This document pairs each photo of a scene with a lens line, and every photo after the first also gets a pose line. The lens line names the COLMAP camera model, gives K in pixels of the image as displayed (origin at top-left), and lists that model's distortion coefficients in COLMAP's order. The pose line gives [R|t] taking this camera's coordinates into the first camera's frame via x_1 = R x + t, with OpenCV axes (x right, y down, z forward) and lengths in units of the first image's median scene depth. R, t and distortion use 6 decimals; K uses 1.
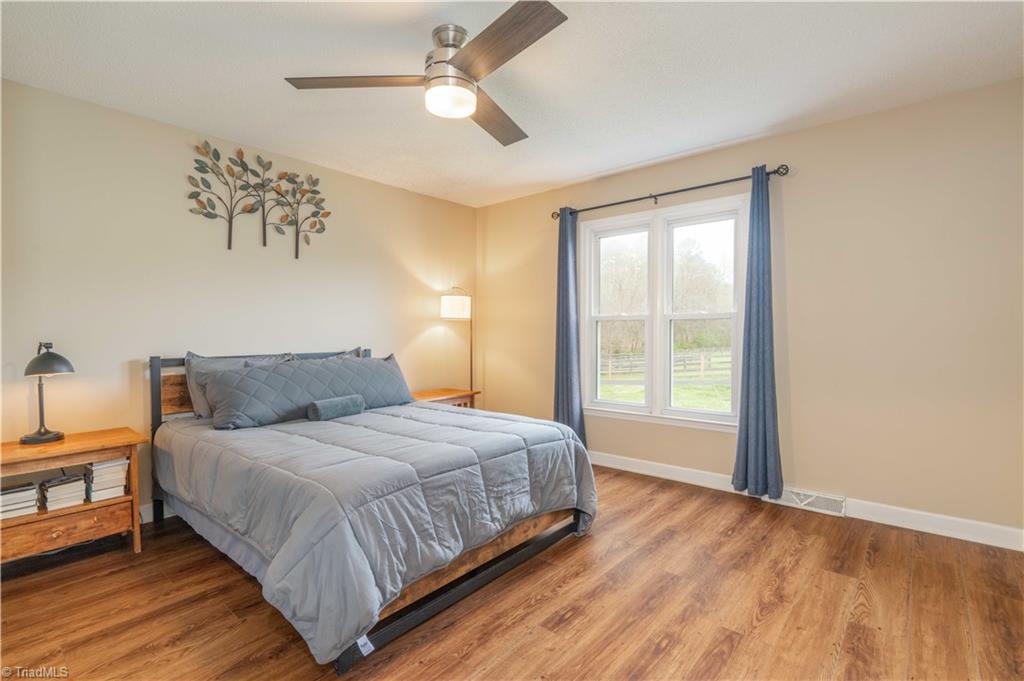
lens RADIAL K [[468.5, 0, 517.4], [0, 468.5, 342.4], [0, 0, 1]] dist [-0.009626, 0.000566]
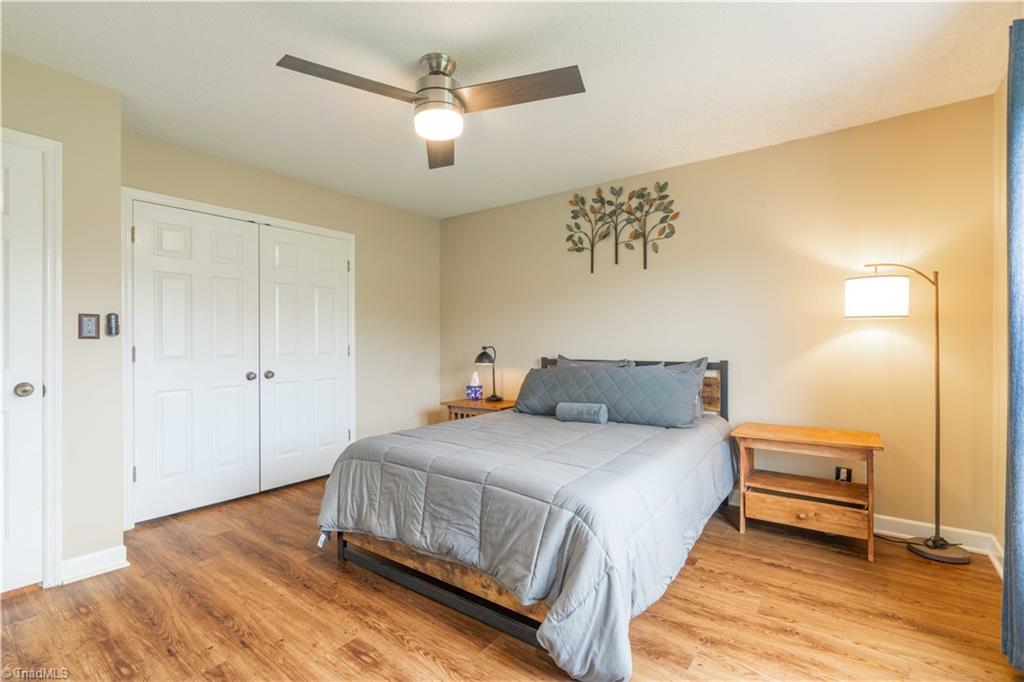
lens RADIAL K [[468.5, 0, 517.4], [0, 468.5, 342.9], [0, 0, 1]] dist [-0.009626, 0.000566]
pose [[0.065346, 0.006085, -0.997844, 0.611027], [-0.016304, 0.999854, 0.005030, -0.018463], [0.997729, 0.015940, 0.065436, 0.734527]]
